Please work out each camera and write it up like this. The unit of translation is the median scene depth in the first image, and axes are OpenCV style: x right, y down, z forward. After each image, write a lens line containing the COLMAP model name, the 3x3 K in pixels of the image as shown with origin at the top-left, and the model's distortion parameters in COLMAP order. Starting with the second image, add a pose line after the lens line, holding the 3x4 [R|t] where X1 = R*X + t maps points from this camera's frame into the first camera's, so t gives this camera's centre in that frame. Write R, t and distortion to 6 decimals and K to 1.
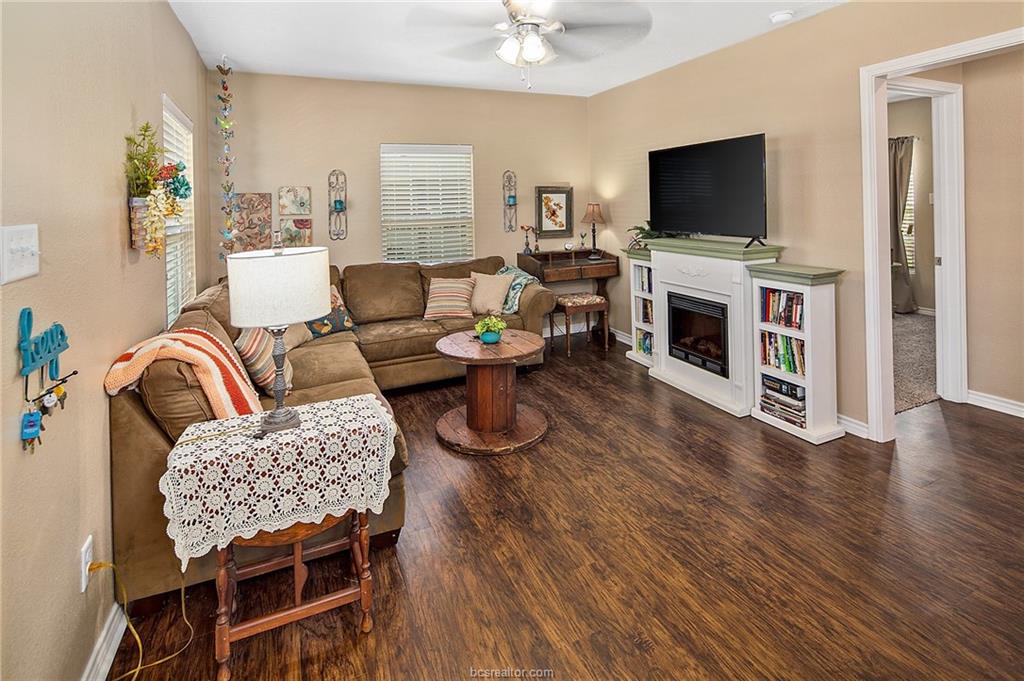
lens RADIAL K [[503.9, 0, 512.6], [0, 503.9, 204.7], [0, 0, 1]] dist [-0.000696, -0.001104]
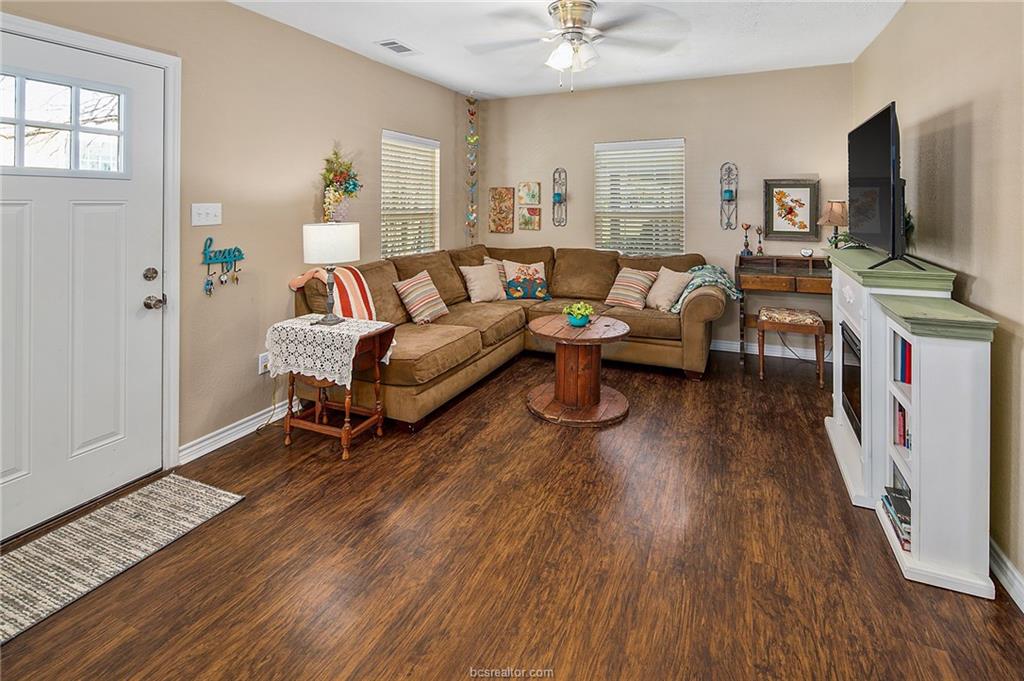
lens RADIAL K [[498.3, 0, 509.5], [0, 498.3, 199.5], [0, 0, 1]] dist [0.002384, 0.000293]
pose [[0.663706, 0.019680, -0.747734, 0.478449], [-0.014399, 0.999805, 0.013534, -0.008660], [0.747855, 0.001784, 0.663860, 0.124614]]
